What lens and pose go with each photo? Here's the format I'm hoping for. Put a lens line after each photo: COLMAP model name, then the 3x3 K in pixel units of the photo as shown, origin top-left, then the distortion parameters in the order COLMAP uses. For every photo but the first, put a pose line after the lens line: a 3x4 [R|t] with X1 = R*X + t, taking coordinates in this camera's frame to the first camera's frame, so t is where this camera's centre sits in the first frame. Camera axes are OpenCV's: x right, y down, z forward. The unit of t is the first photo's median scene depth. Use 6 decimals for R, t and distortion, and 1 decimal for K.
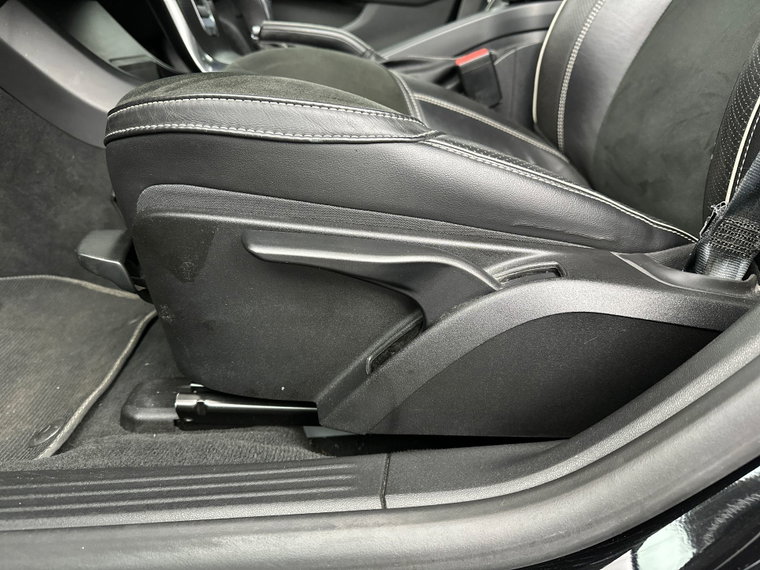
lens RADIAL K [[543.2, 0, 380.0], [0, 543.2, 285.0], [0, 0, 1]] dist [0.121998, -0.184877]
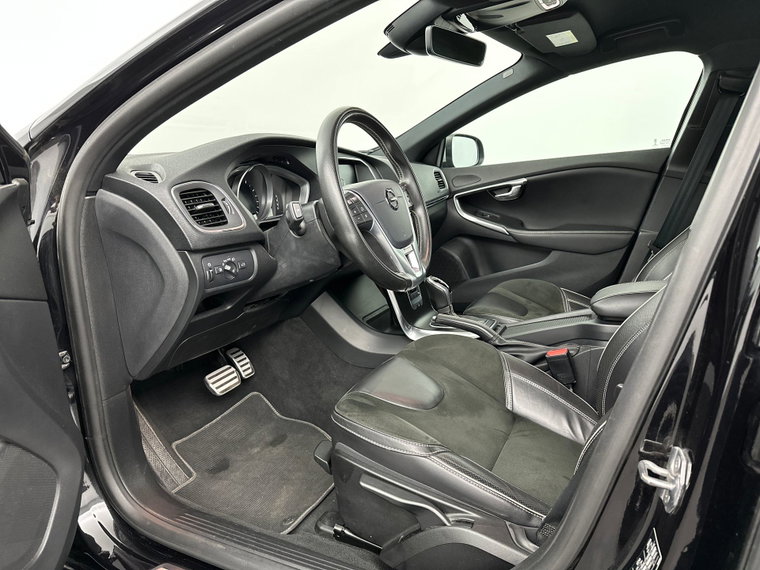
lens RADIAL K [[543.2, 0, 380.0], [0, 543.2, 285.0], [0, 0, 1]] dist [0.121998, -0.184877]
pose [[0.883832, 0.119798, -0.452204, 0.751212], [-0.201580, 0.969835, -0.137060, -0.509063], [0.422144, 0.212294, 0.881321, -1.230024]]
